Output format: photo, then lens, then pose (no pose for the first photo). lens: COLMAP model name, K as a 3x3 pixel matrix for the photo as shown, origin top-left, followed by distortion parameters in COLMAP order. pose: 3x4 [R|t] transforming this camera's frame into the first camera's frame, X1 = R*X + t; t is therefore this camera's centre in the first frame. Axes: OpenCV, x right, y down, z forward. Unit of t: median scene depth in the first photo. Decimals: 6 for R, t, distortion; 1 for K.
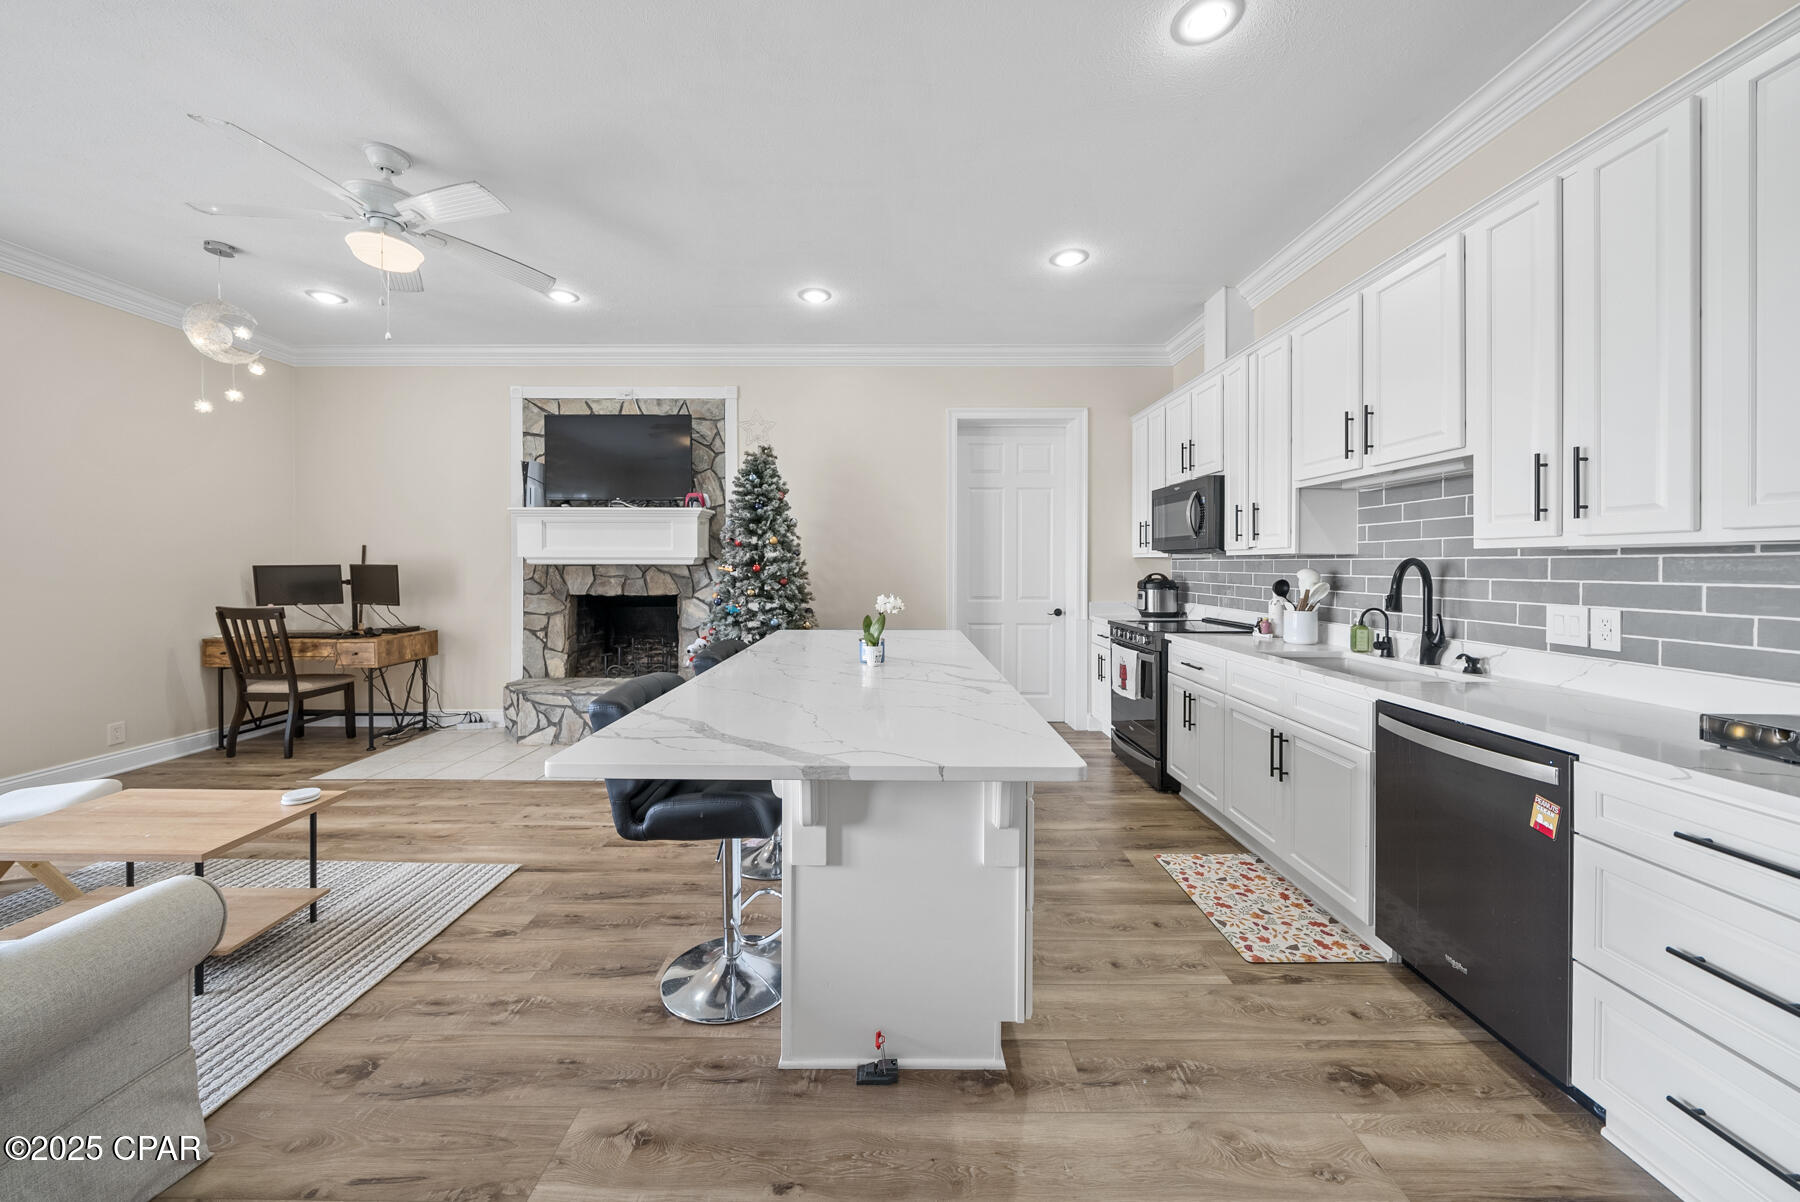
lens RADIAL K [[628.4, 0, 889.7], [0, 628.4, 568.3], [0, 0, 1]] dist [-0.004971, -0.000163]
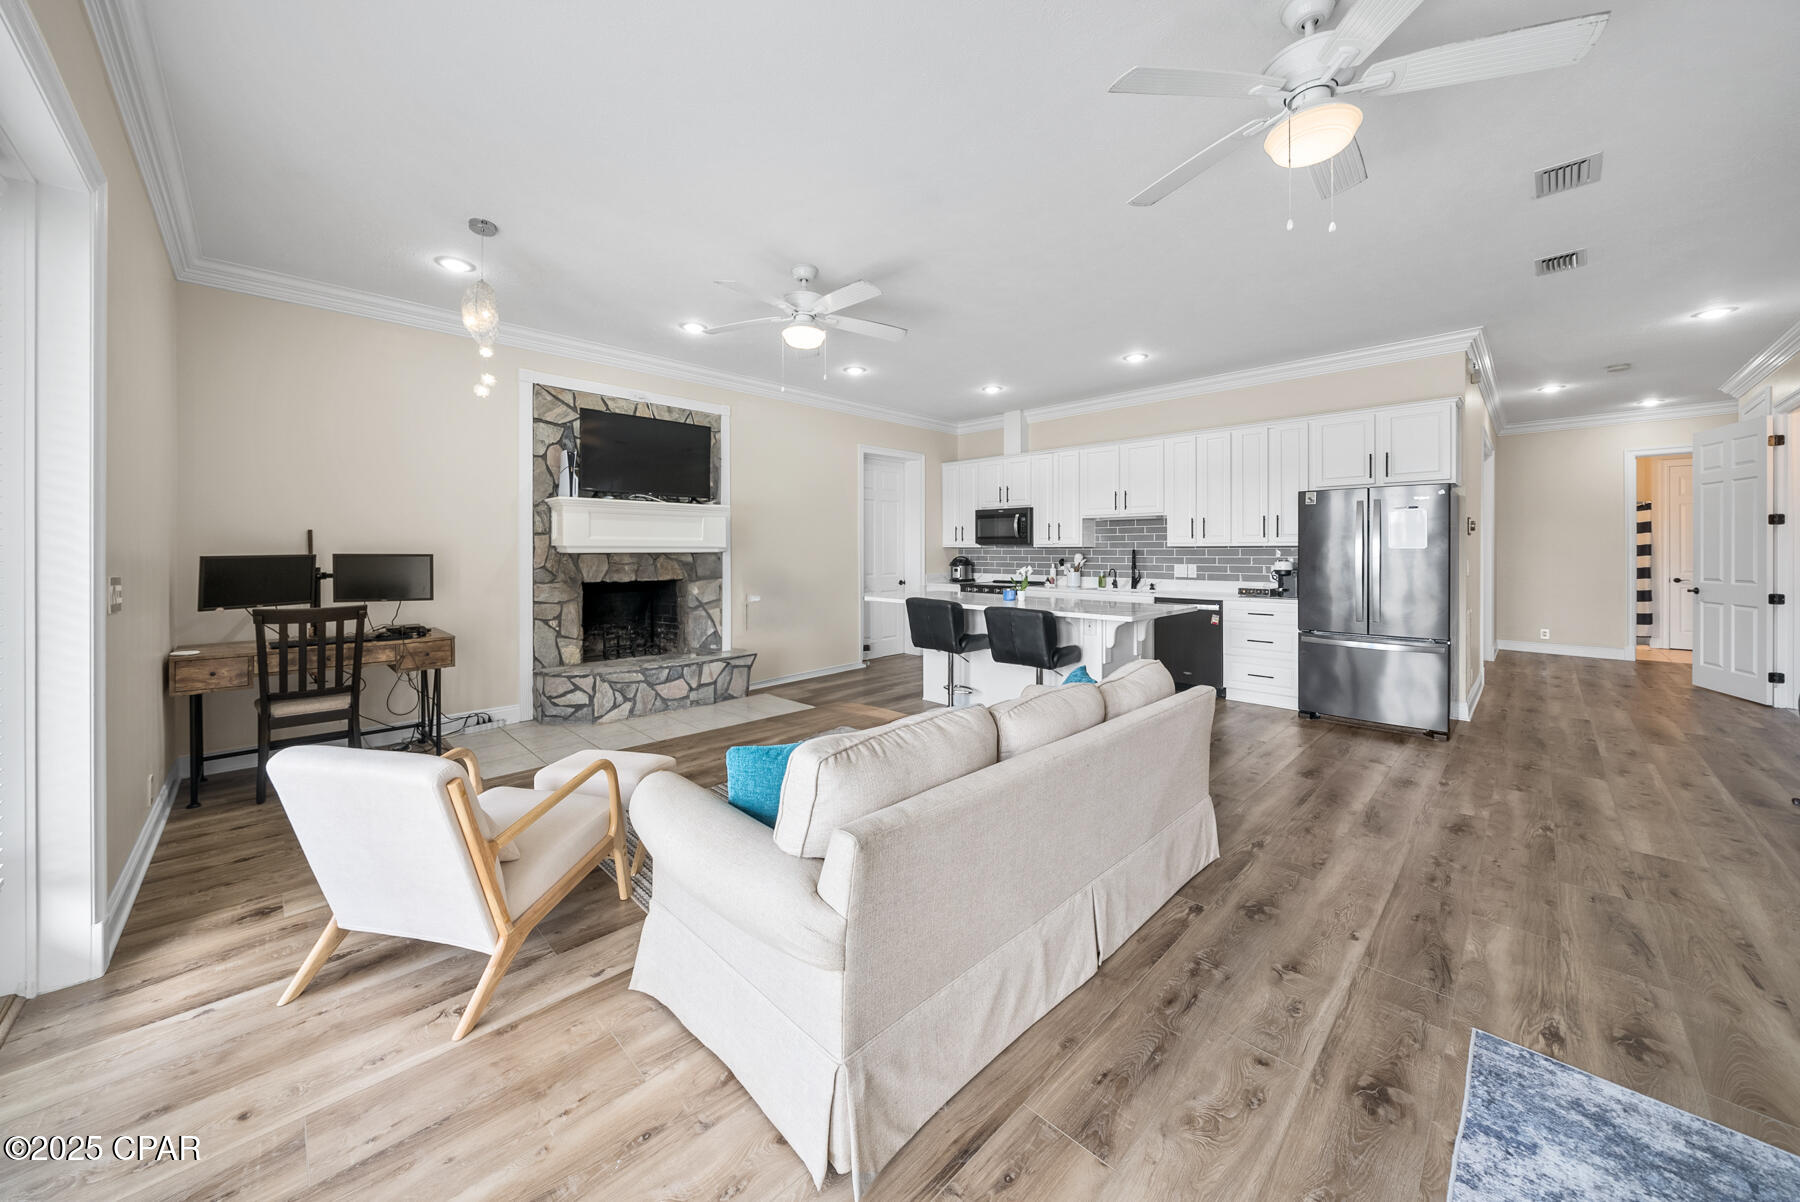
lens RADIAL K [[632.7, 0, 892.0], [0, 632.7, 556.2], [0, 0, 1]] dist [-0.007030, -0.000098]
pose [[0.708711, -0.008050, 0.705453, -1.019717], [0.006430, 0.999967, 0.004951, -0.003083], [-0.705470, 0.001027, 0.708739, -0.105100]]
